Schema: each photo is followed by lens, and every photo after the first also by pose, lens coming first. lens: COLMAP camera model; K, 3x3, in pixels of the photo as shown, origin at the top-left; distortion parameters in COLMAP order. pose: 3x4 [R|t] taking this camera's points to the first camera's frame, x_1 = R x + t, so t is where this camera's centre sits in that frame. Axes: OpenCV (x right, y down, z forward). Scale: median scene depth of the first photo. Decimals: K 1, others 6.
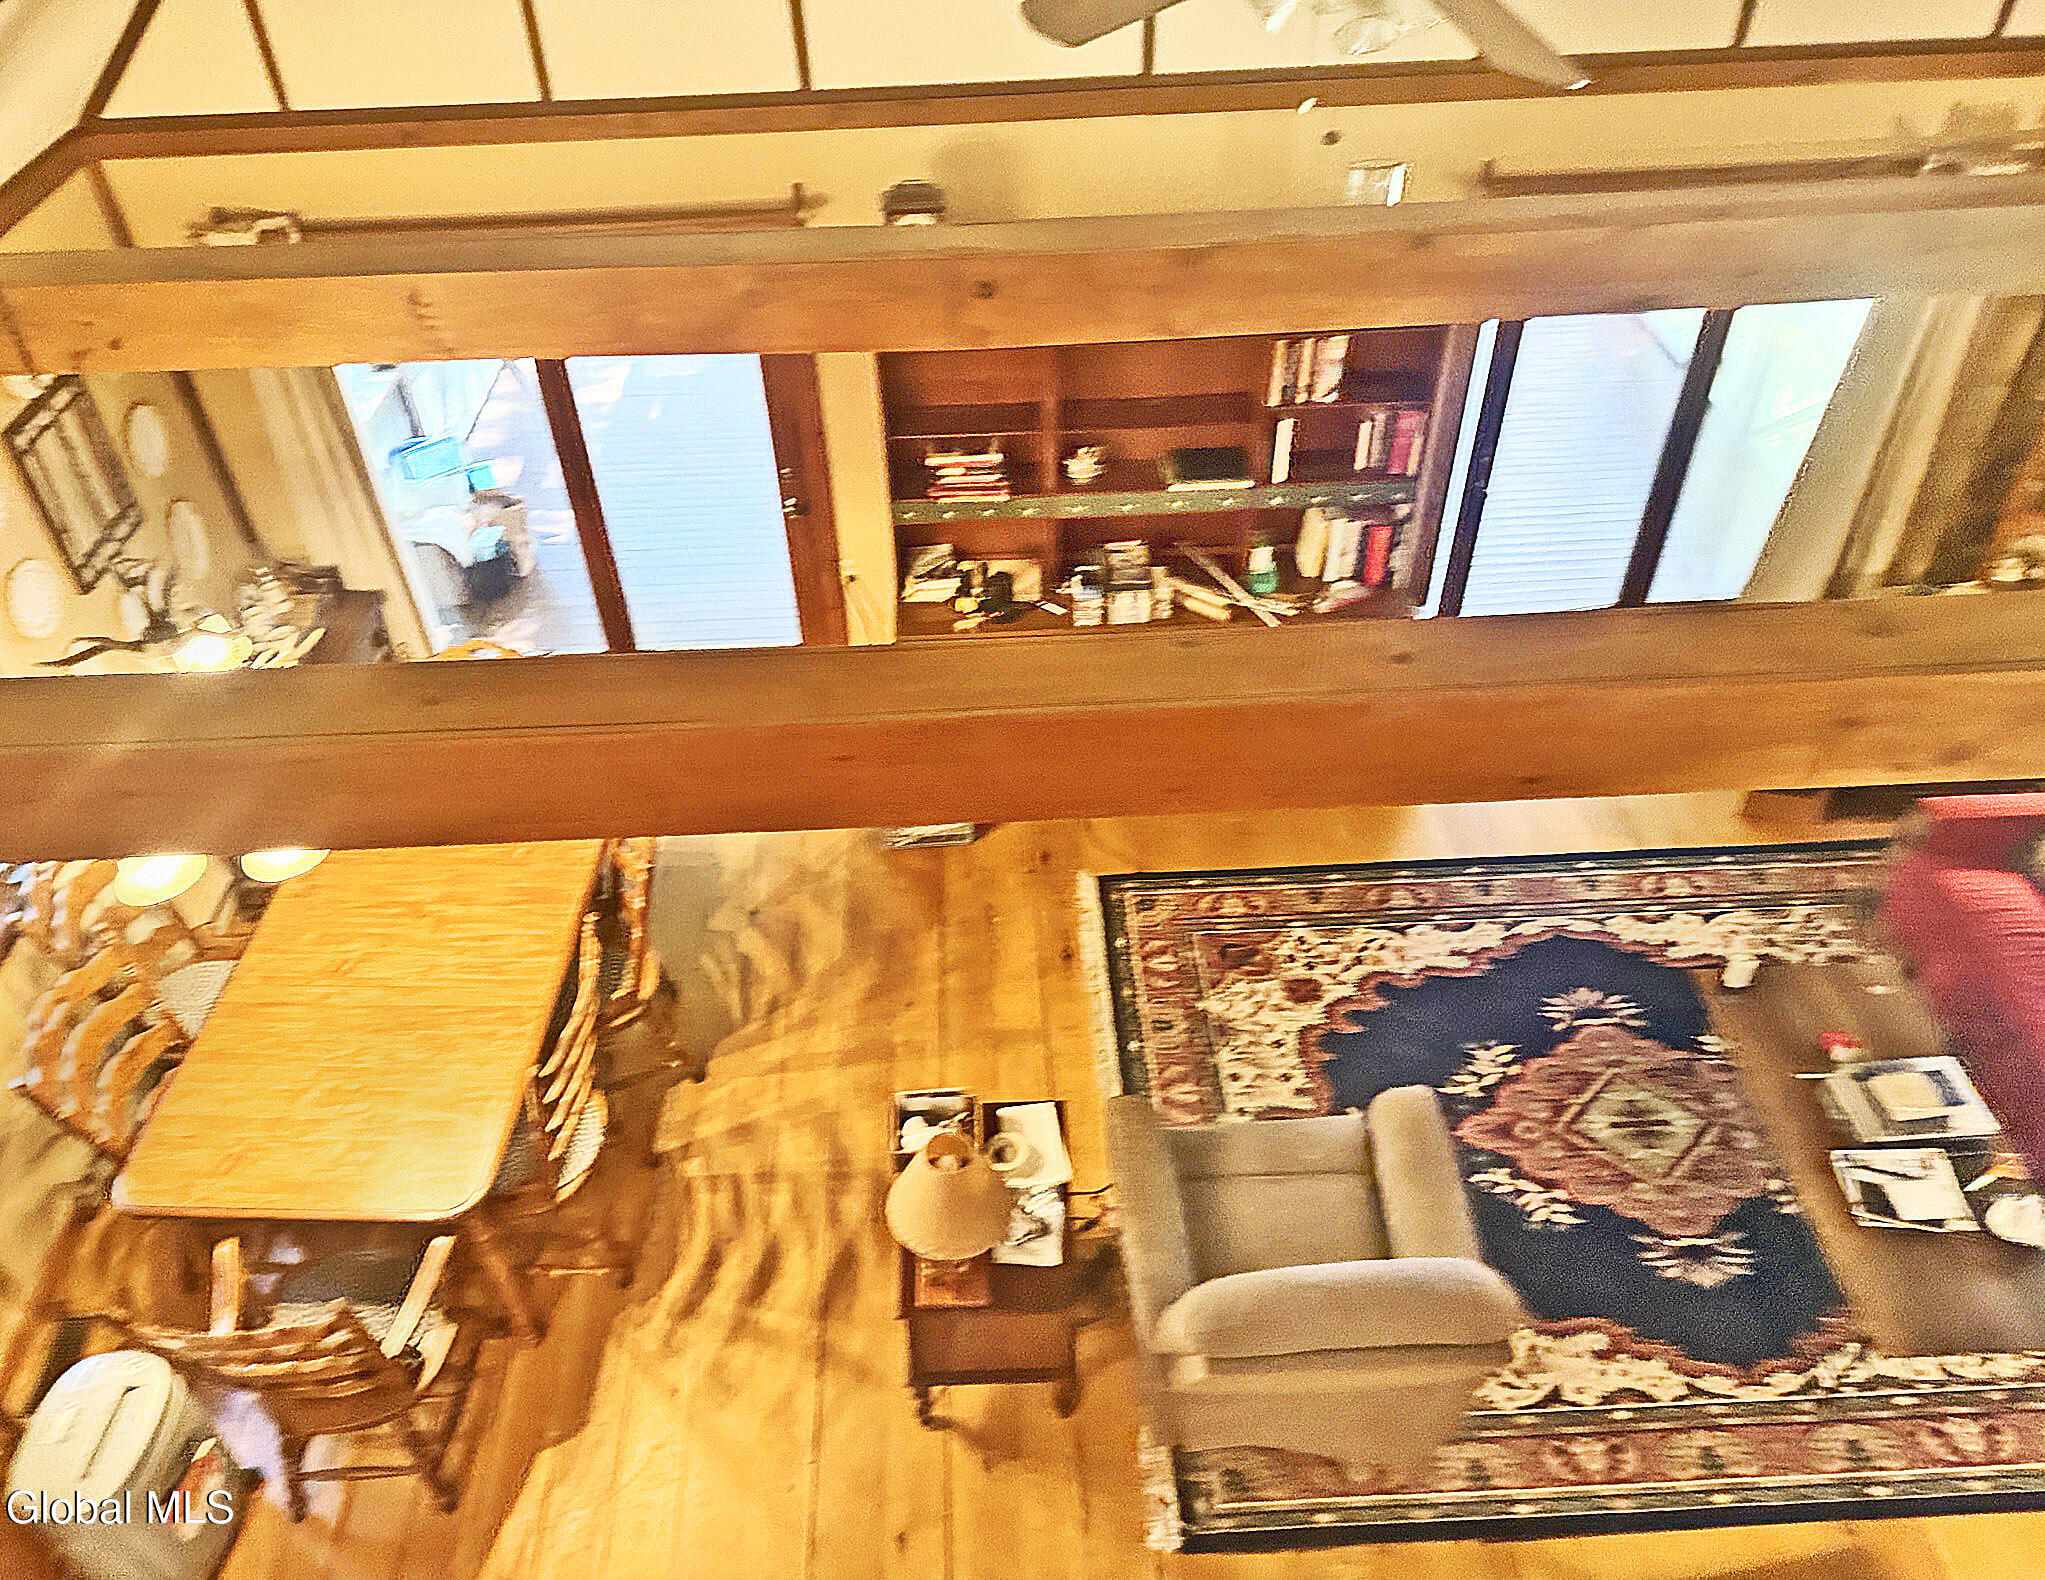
lens RADIAL K [[1465.9, 0, 1018.5], [0, 1465.9, 768.3], [0, 0, 1]] dist [0.009897, 0.000222]
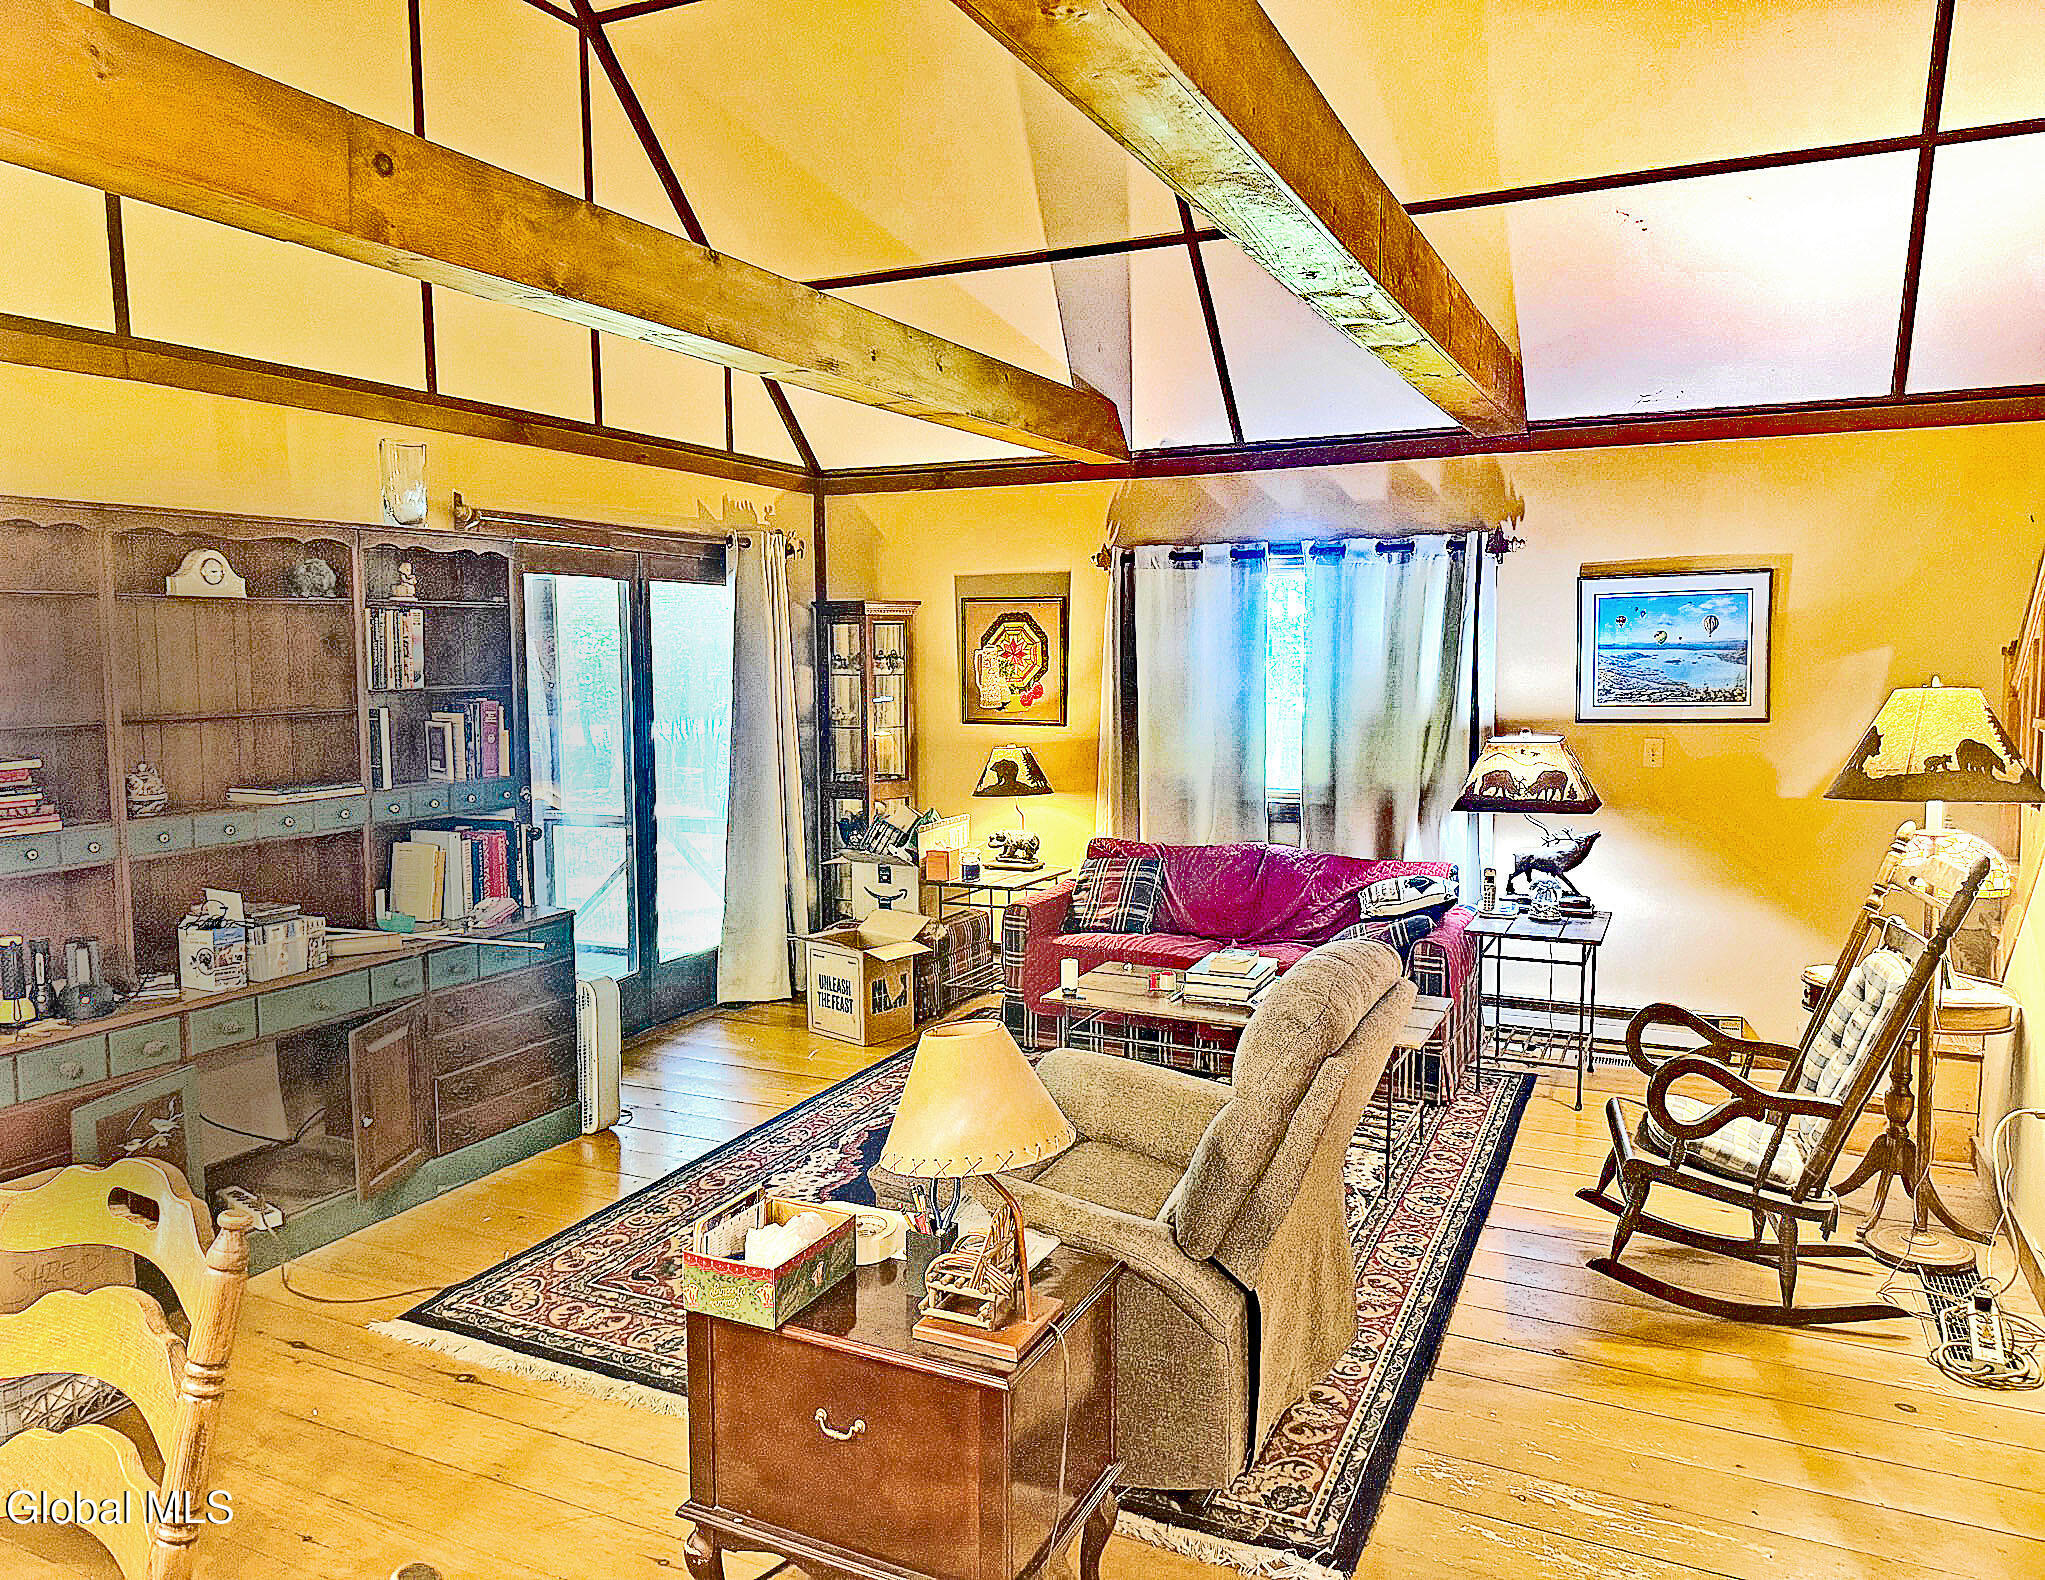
lens RADIAL K [[1465.9, 0, 1033.7], [0, 1465.9, 805.1], [0, 0, 1]] dist [0.009897, 0.000222]
pose [[0.445994, -0.072058, 0.892131, -0.467234], [0.573914, 0.787891, -0.223273, 0.244271], [-0.686813, 0.611584, 0.392750, 0.469416]]
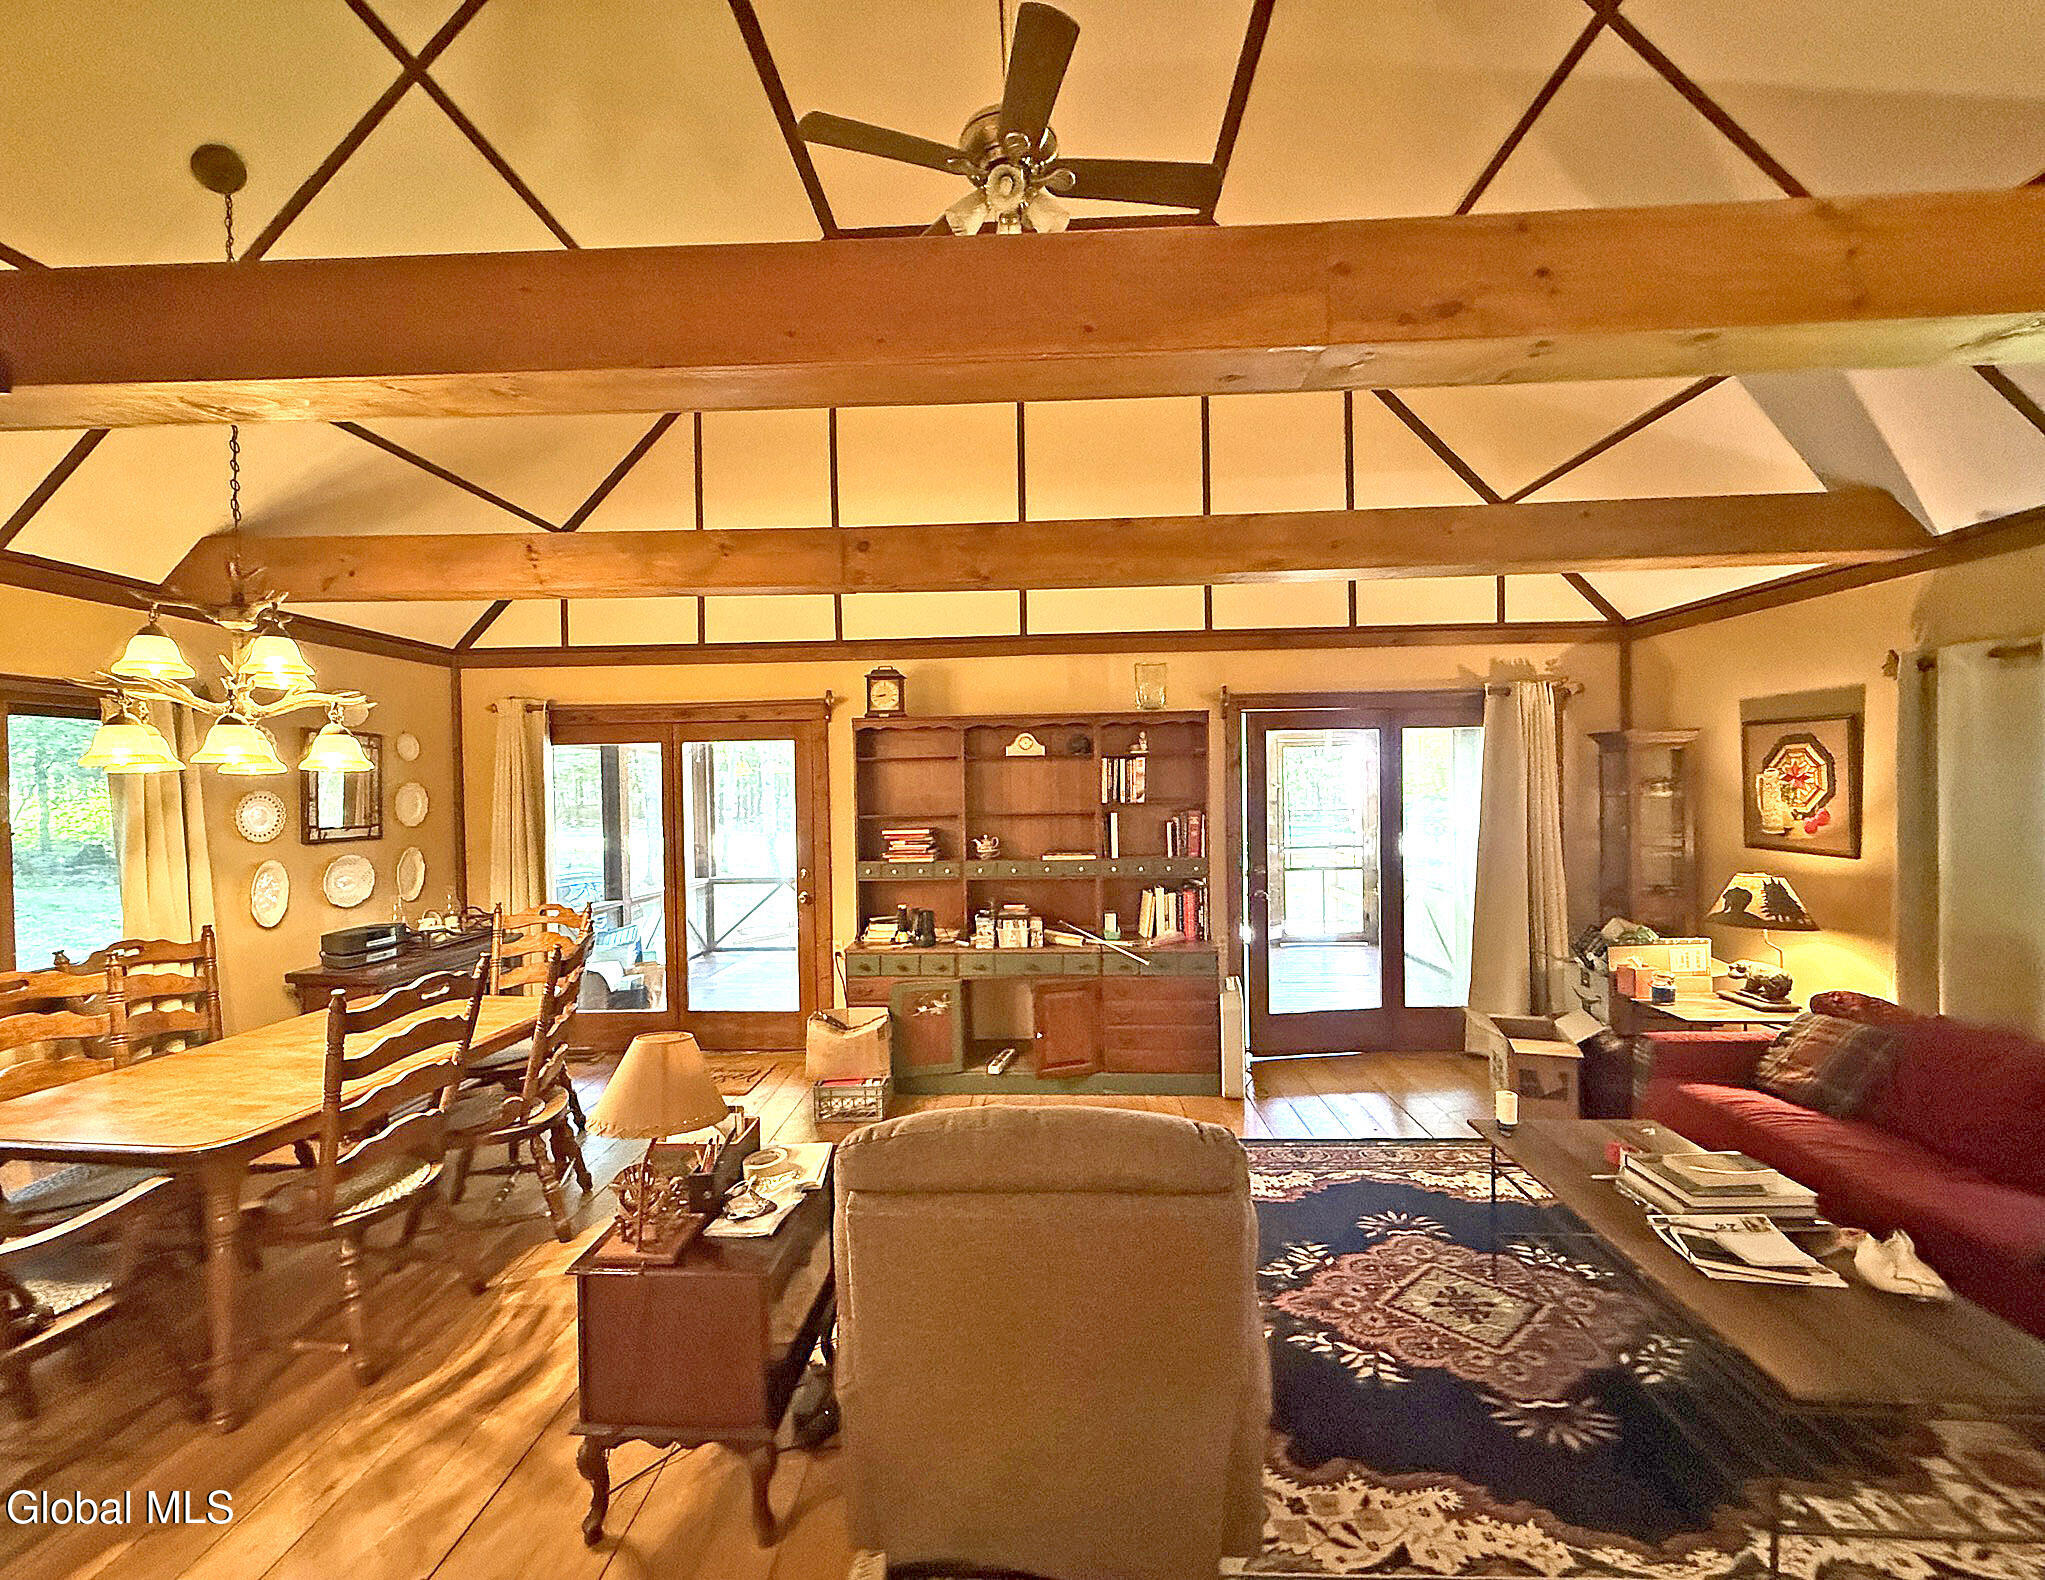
lens RADIAL K [[830.0, 0, 1020.6], [0, 830.0, 785.2], [0, 0, 1]] dist [0.000268, 0.000434]
pose [[0.997210, 0.011867, -0.073696, 0.162479], [-0.056510, 0.765073, -0.641459, 0.337348], [0.048770, 0.643834, 0.763609, 0.335411]]
